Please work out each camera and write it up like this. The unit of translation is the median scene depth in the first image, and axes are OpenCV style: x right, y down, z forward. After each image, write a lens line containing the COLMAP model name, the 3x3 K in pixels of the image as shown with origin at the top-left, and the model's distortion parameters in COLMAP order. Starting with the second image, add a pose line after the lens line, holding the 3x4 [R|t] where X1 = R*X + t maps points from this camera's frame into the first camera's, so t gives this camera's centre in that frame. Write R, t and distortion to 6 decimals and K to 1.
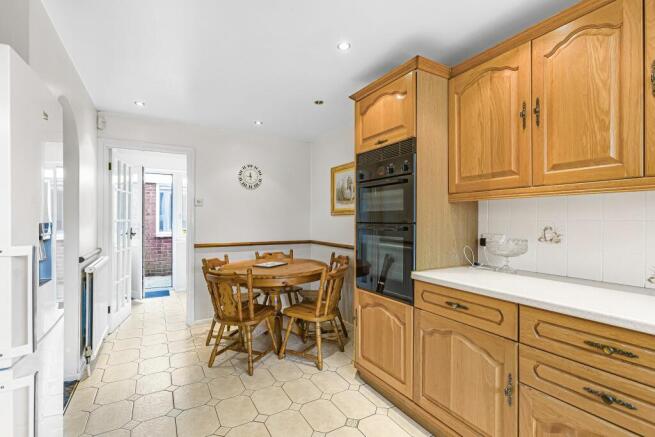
lens RADIAL K [[292.7, 0, 329.3], [0, 292.7, 218.5], [0, 0, 1]] dist [-0.010838, 0.000669]
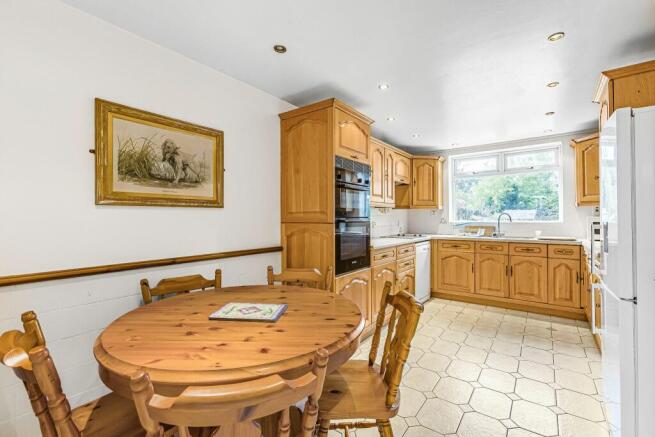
lens RADIAL K [[292.7, 0, 327.7], [0, 292.7, 217.8], [0, 0, 1]] dist [-0.010838, 0.000669]
pose [[-0.369028, 0.003076, 0.929413, -1.031194], [0.000958, 0.999995, -0.002929, 0.021592], [-0.929418, -0.000190, -0.369030, 1.614572]]
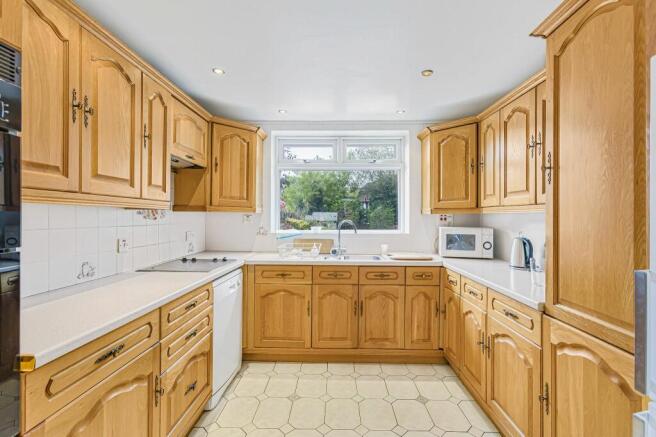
lens RADIAL K [[293.1, 0, 330.9], [0, 293.1, 218.3], [0, 0, 1]] dist [-0.010838, 0.000669]
pose [[-0.845860, -0.003480, 0.533394, -0.302458], [-0.005364, 0.999984, -0.001982, -0.025369], [-0.533379, -0.004538, -0.845865, 0.982100]]
